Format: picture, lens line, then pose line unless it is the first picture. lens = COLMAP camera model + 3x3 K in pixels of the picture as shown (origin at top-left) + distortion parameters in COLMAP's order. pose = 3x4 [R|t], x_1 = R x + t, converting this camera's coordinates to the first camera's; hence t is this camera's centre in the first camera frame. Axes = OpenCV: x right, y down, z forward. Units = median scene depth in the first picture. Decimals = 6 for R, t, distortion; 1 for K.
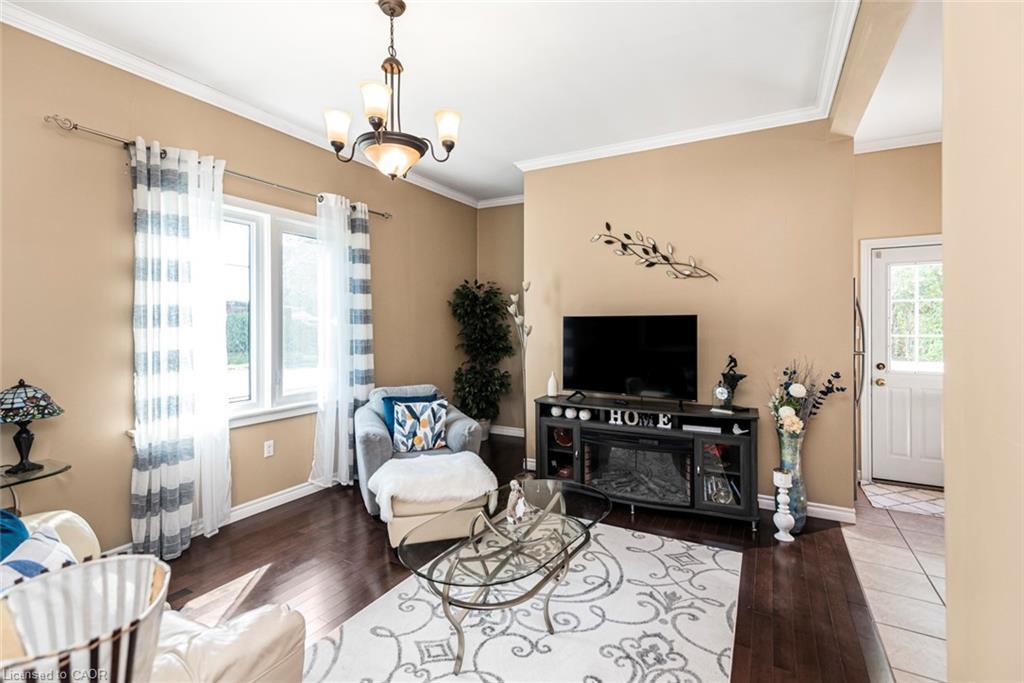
lens RADIAL K [[466.6, 0, 509.7], [0, 466.6, 316.0], [0, 0, 1]] dist [0.000357, 0.000048]
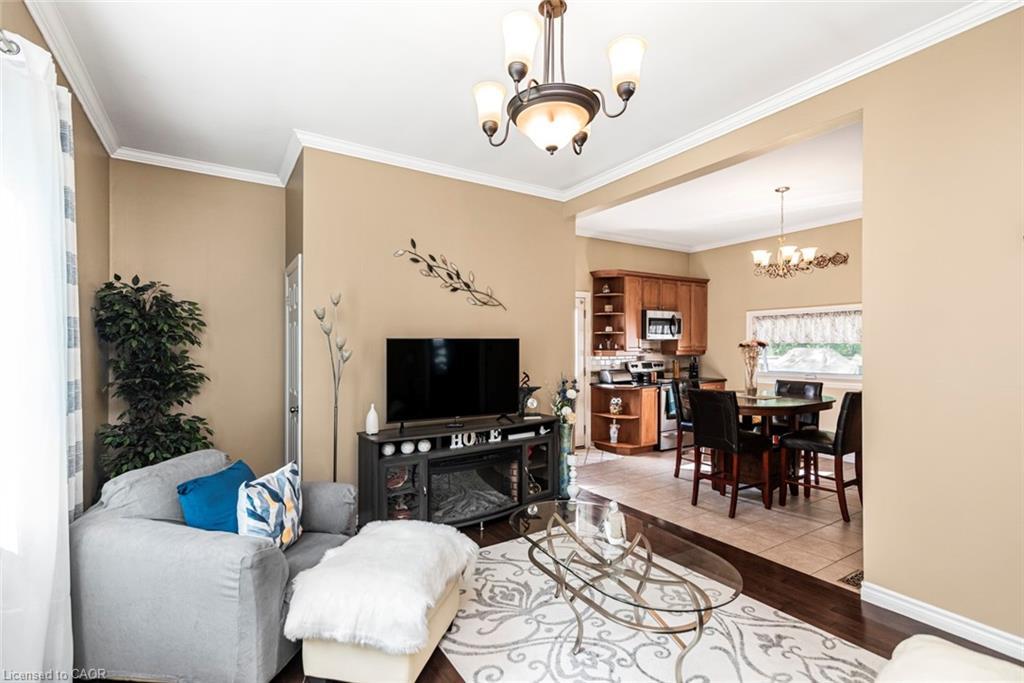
lens RADIAL K [[463.2, 0, 508.0], [0, 463.2, 337.0], [0, 0, 1]] dist [0.003647, 0.000337]
pose [[0.473749, 0.019741, 0.880438, -0.589206], [-0.007455, 0.999803, -0.018406, 0.014368], [-0.880628, 0.002156, 0.473803, 0.441402]]
